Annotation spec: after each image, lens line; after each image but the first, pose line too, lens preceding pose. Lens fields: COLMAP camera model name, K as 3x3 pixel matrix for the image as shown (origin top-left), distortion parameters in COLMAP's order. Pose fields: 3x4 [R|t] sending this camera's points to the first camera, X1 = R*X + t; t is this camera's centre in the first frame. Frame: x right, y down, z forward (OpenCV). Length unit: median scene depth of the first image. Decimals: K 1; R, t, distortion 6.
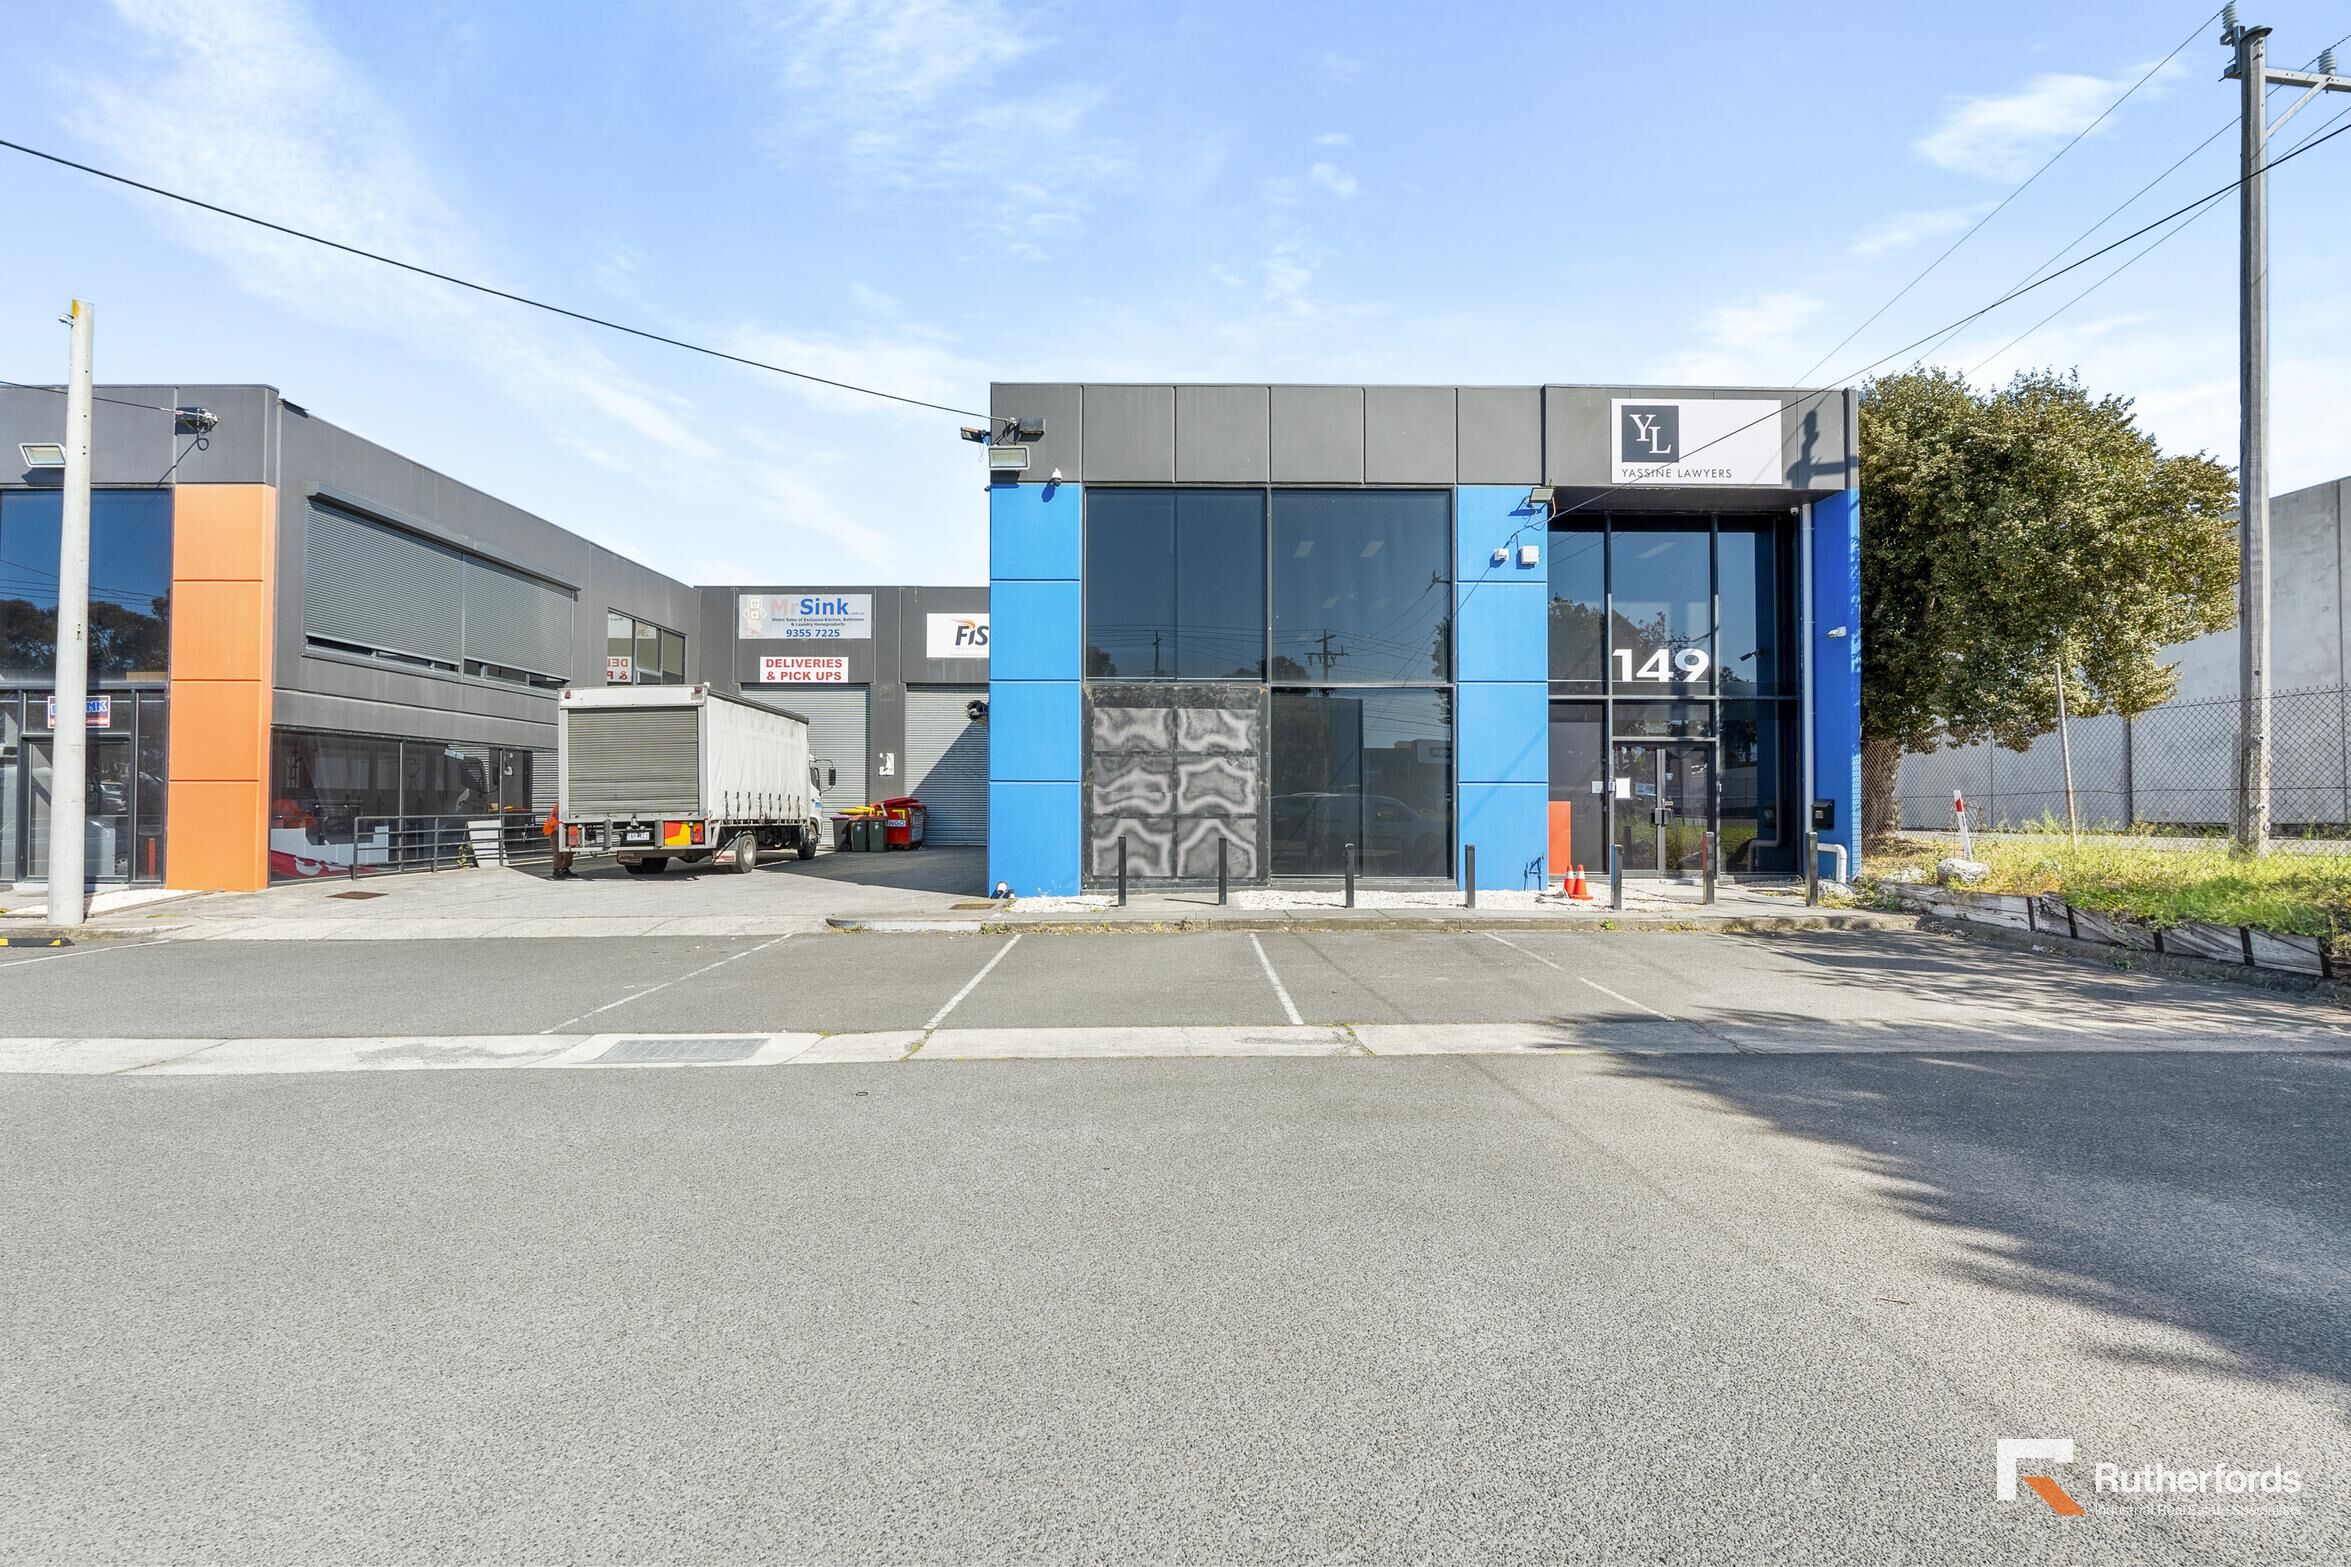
lens RADIAL K [[1043.9, 0, 1180.7], [0, 1043.9, 791.5], [0, 0, 1]] dist [0.000571, 0.000281]
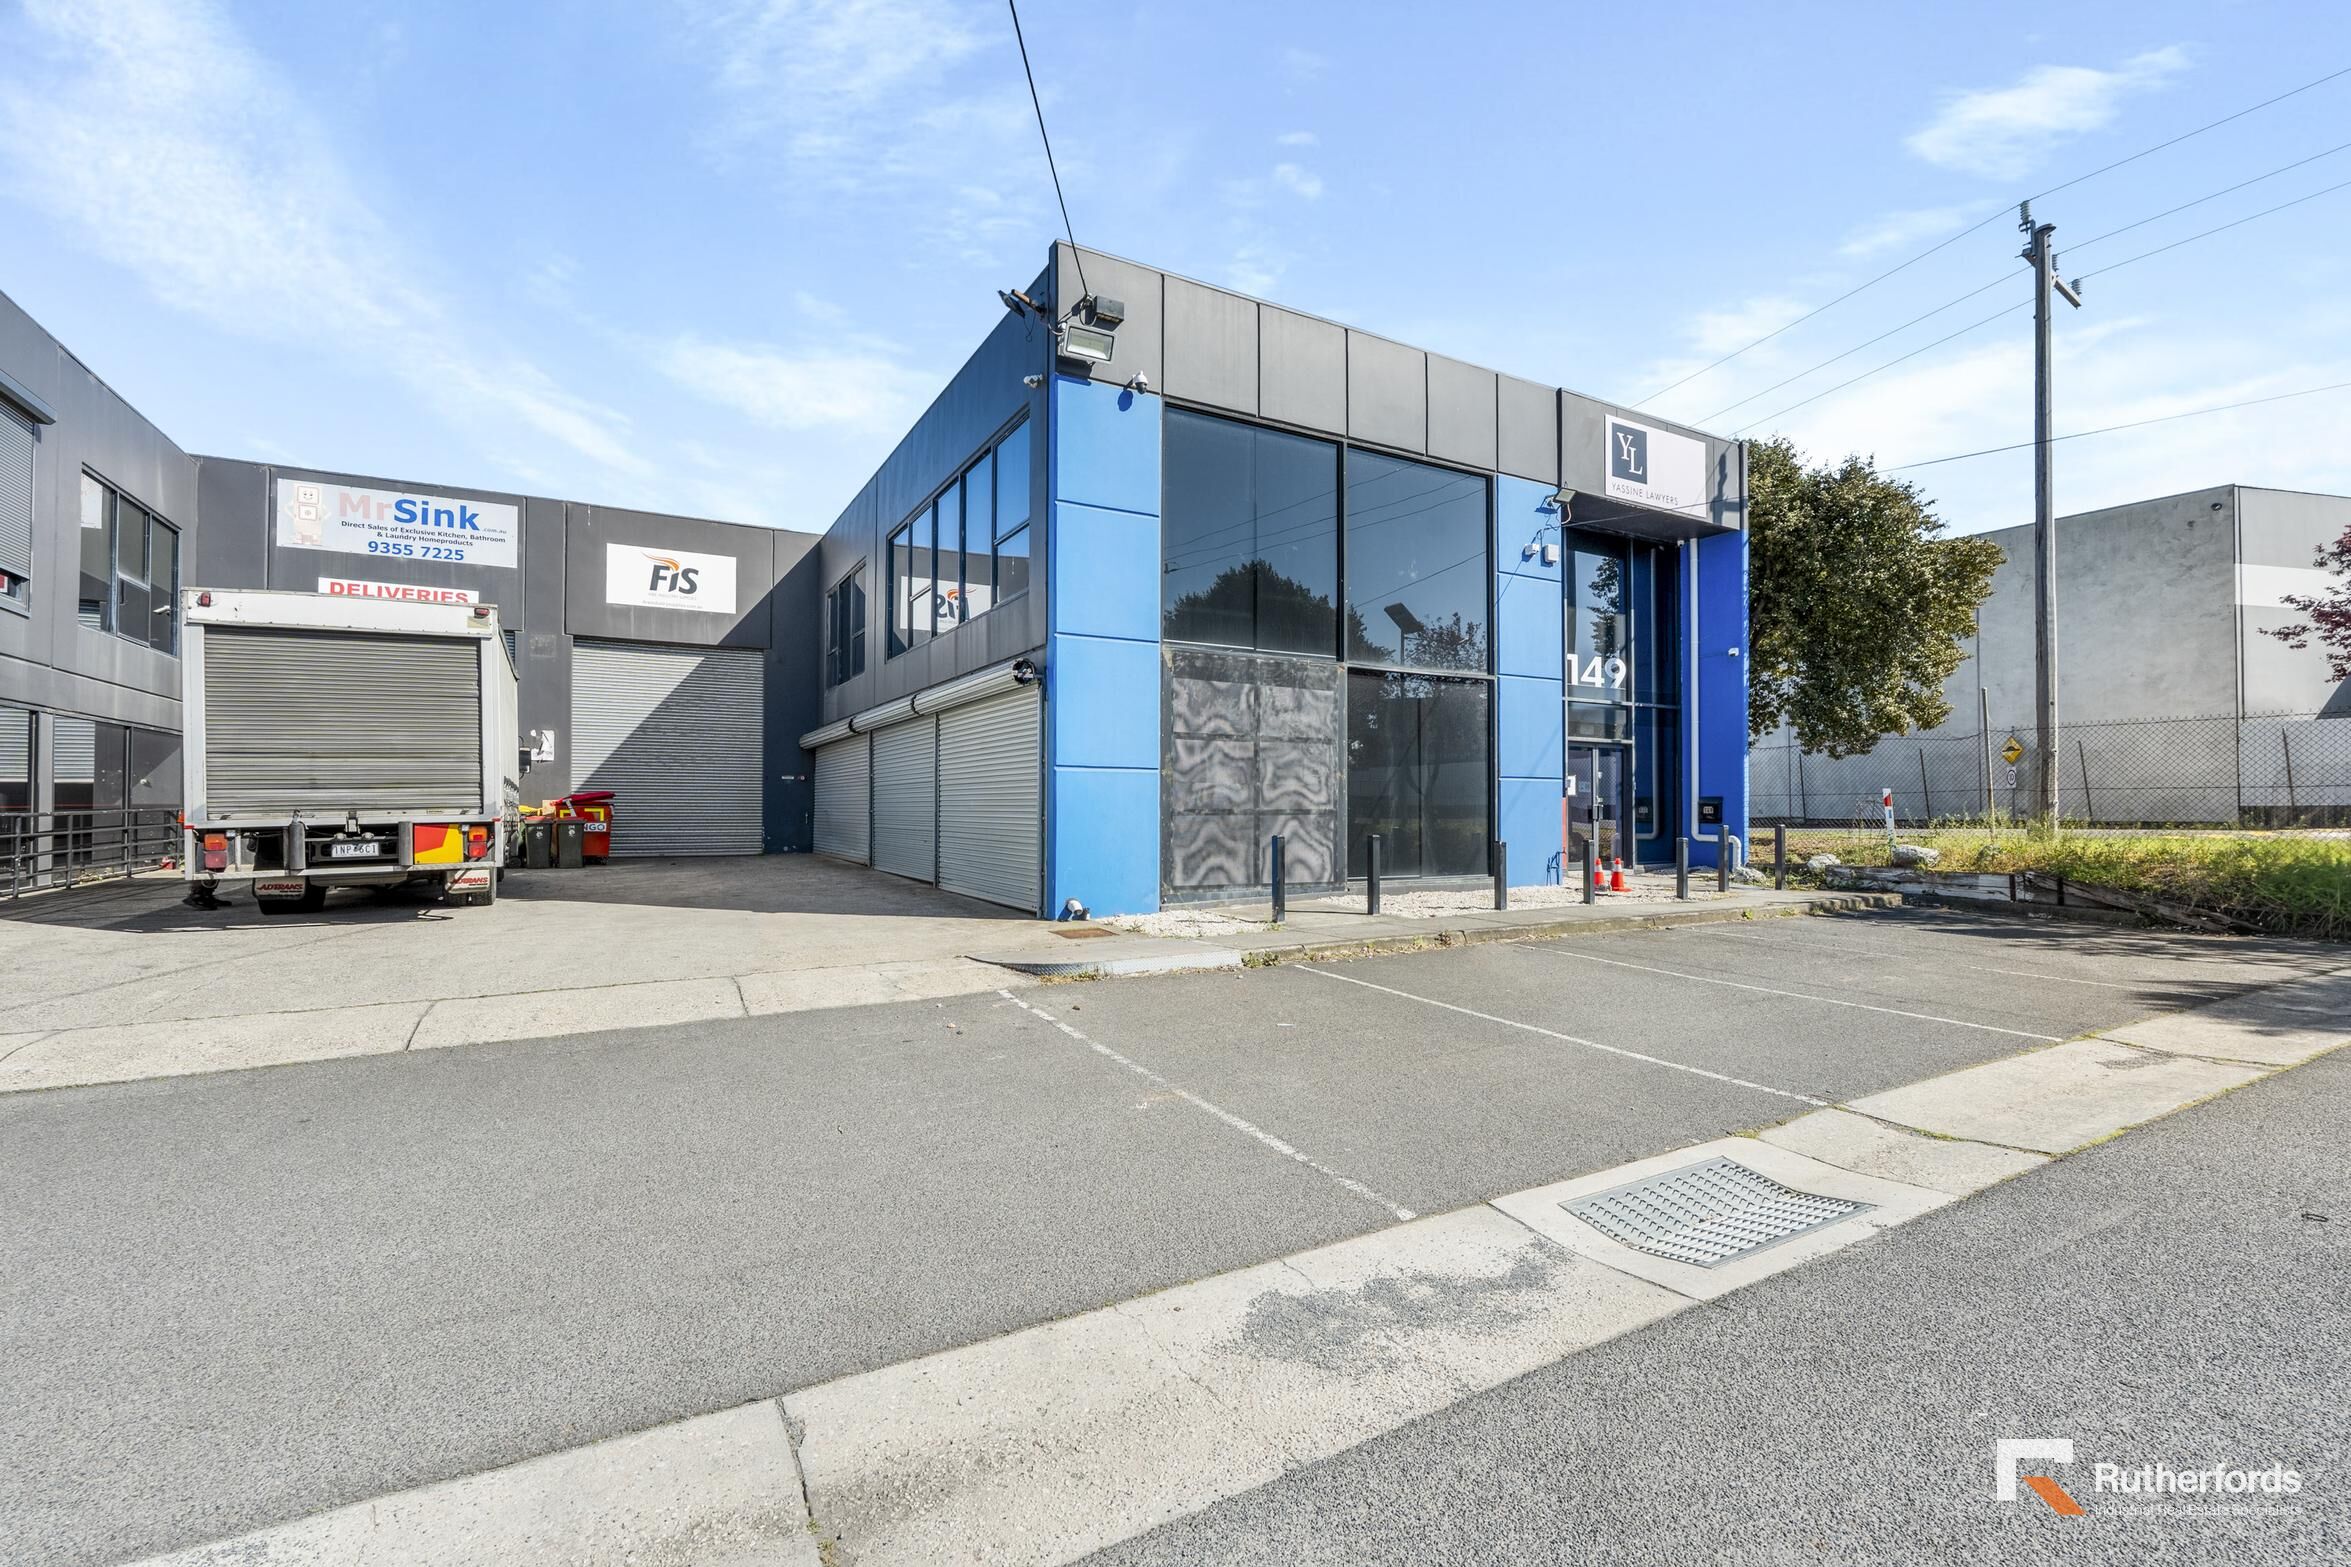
lens RADIAL K [[1043.9, 0, 1177.9], [0, 1043.9, 793.4], [0, 0, 1]] dist [0.000571, 0.000281]
pose [[0.870673, 0.007265, 0.491808, -0.474027], [-0.006517, 0.999974, -0.003234, 0.011481], [-0.491819, -0.000389, 0.870697, 0.295967]]
